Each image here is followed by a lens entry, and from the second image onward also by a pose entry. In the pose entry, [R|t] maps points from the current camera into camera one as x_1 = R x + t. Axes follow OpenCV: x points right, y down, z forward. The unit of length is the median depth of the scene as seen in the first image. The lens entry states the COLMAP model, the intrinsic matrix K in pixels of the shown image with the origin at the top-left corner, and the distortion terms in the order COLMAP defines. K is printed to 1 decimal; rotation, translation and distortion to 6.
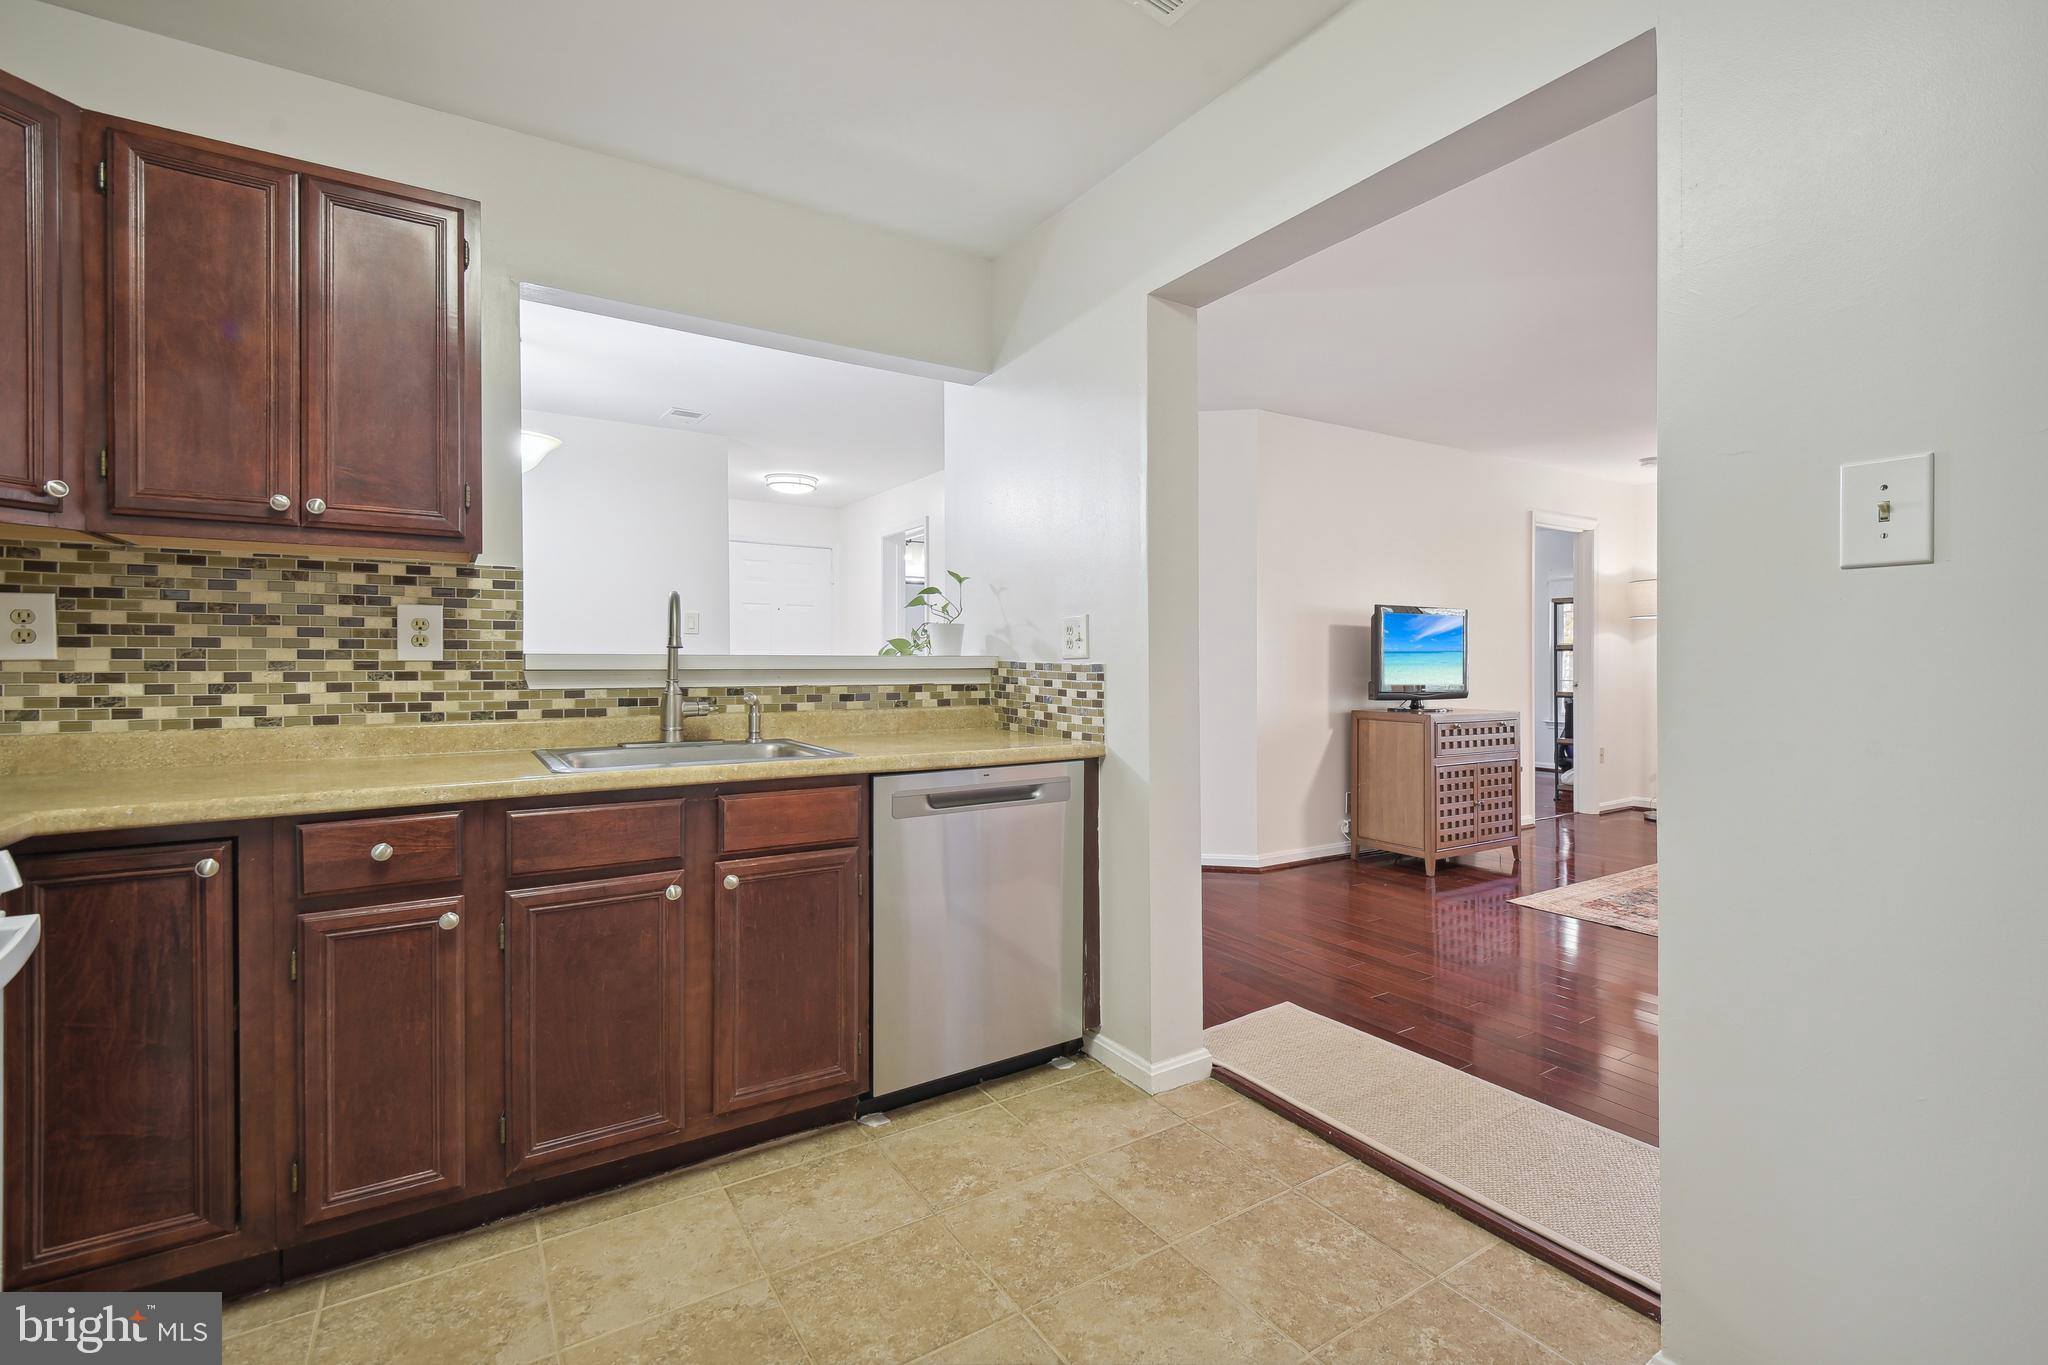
lens RADIAL K [[935.5, 0, 1058.2], [0, 935.5, 653.7], [0, 0, 1]] dist [0.027885, -0.025146]
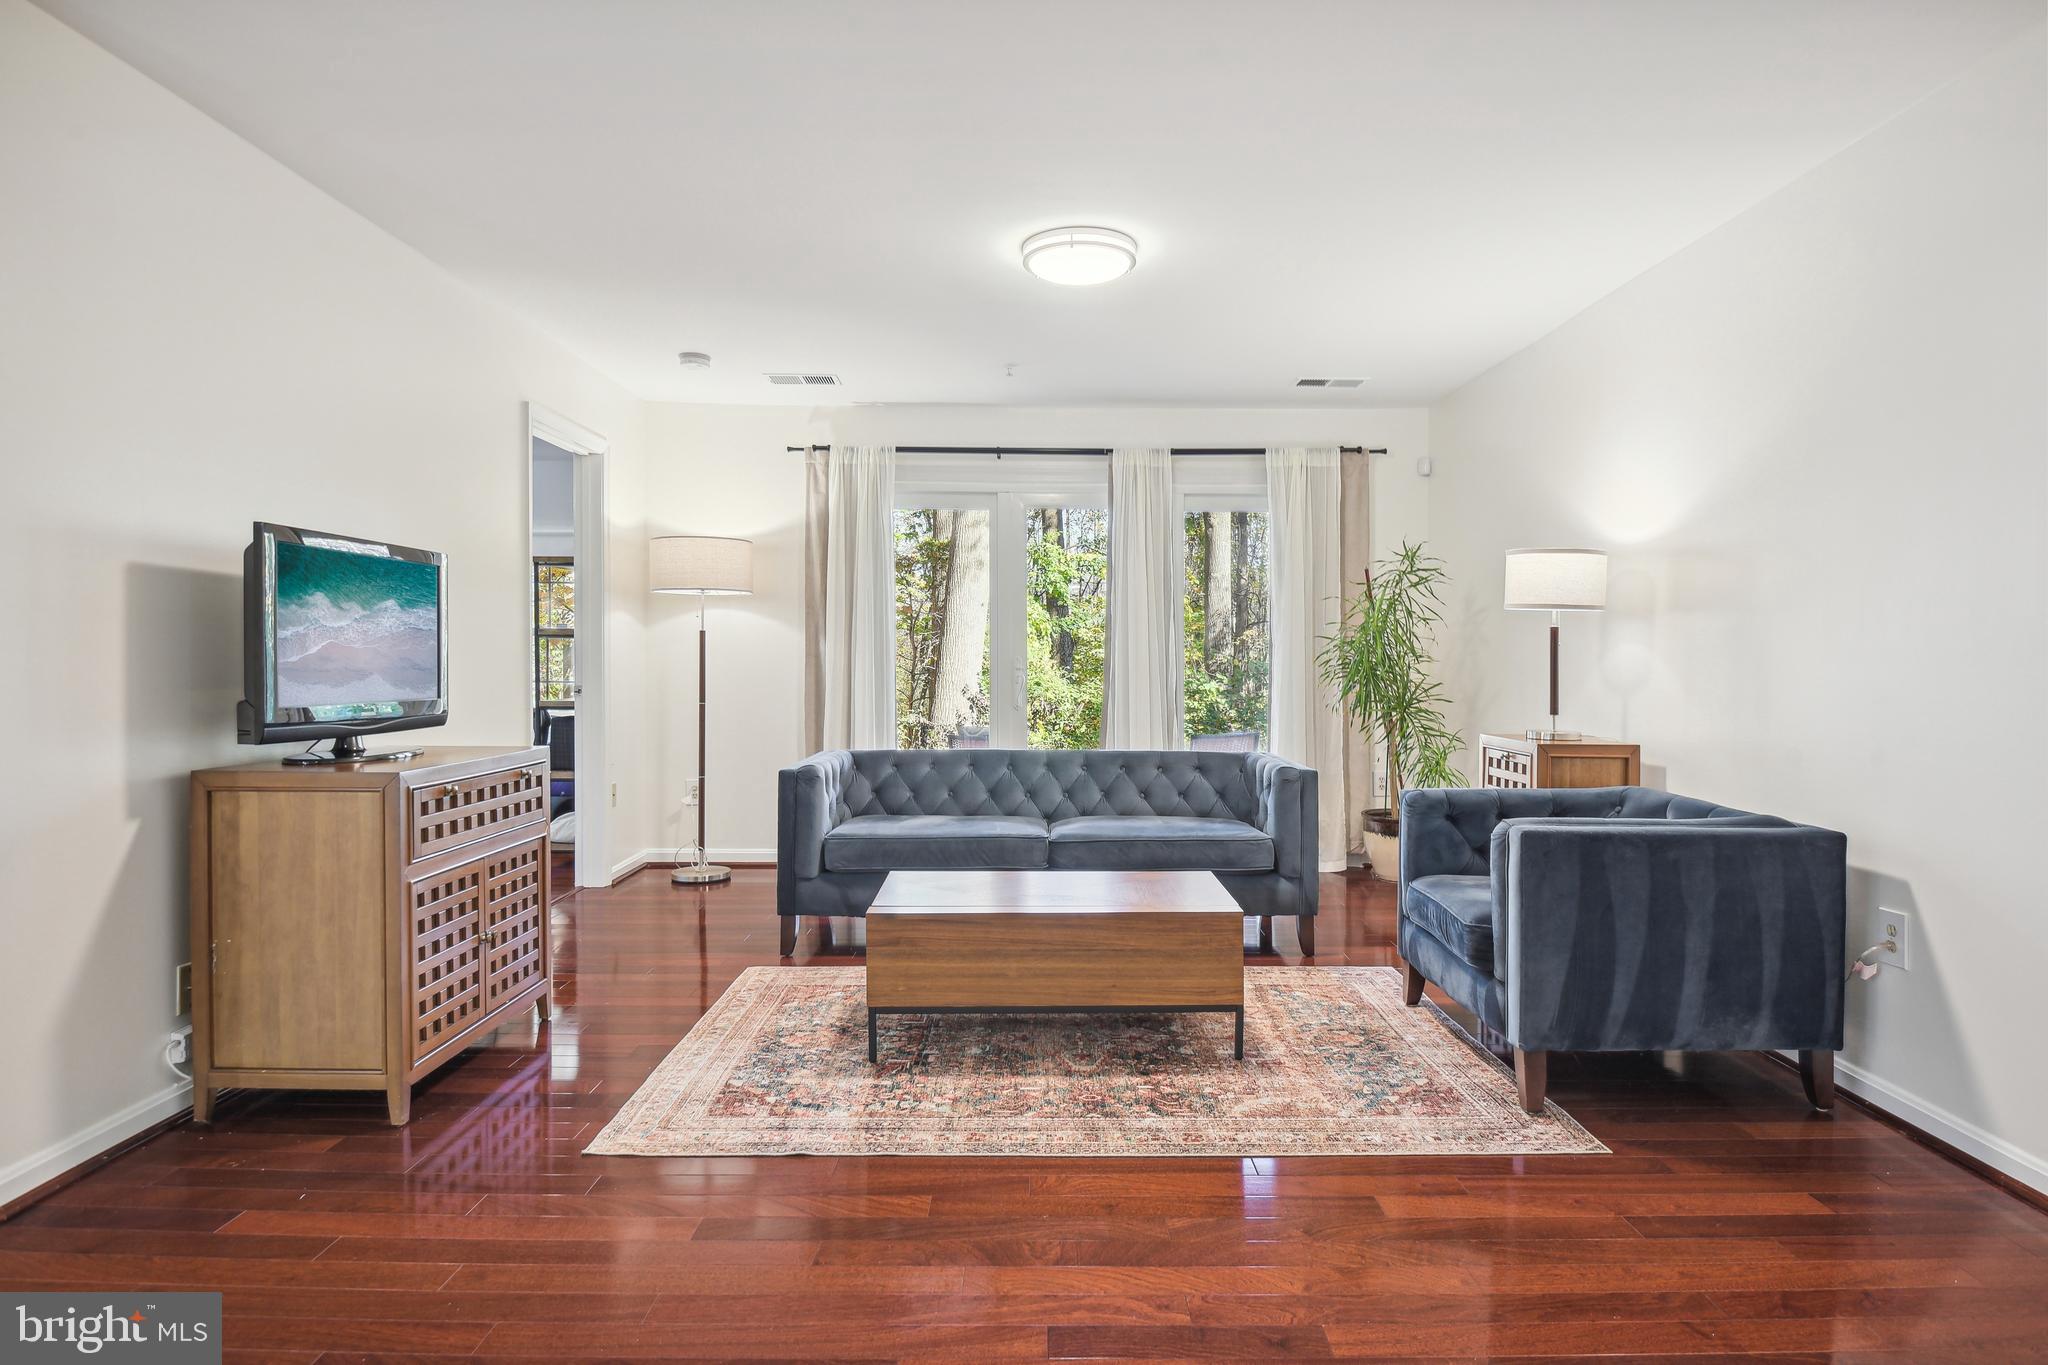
lens RADIAL K [[1140.4, 0, 1032.6], [0, 1140.4, 648.0], [0, 0, 1]] dist [0.036356, -0.057427]
pose [[0.561904, 0.001689, 0.827201, 0.102876], [-0.005792, 0.999981, 0.001893, 0.001774], [-0.827182, -0.005855, 0.561903, 0.410709]]
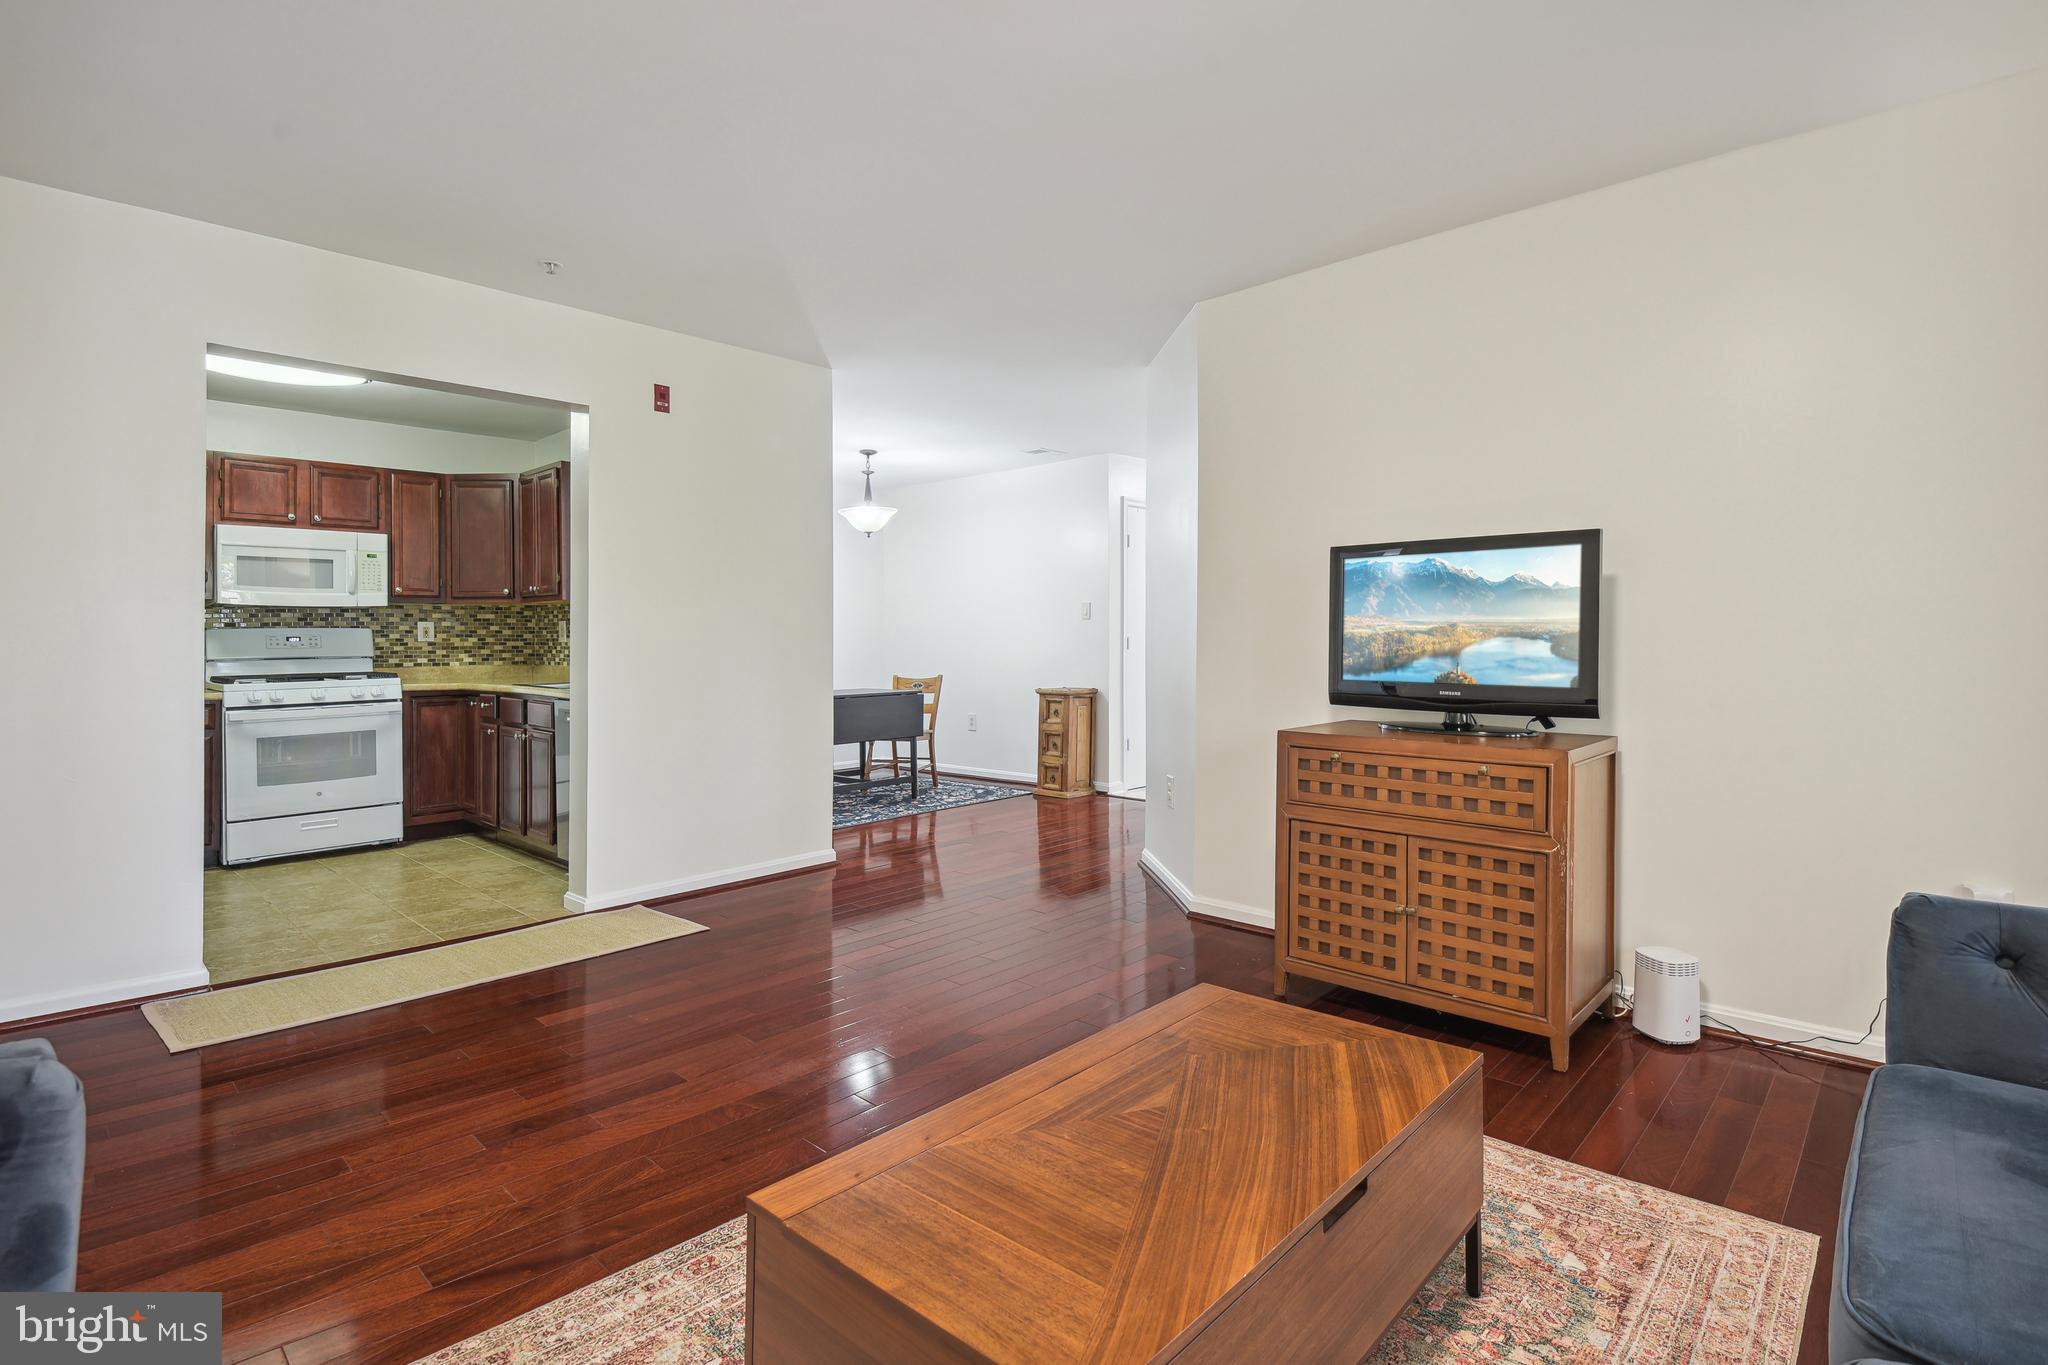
lens RADIAL K [[945.7, 0, 1028.8], [0, 945.7, 637.8], [0, 0, 1]] dist [-0.009617, -0.000199]
pose [[0.225909, -0.006863, -0.974124, 0.905409], [0.016377, 0.999861, -0.003246, 0.004827], [0.974011, -0.015220, 0.225990, 0.670199]]
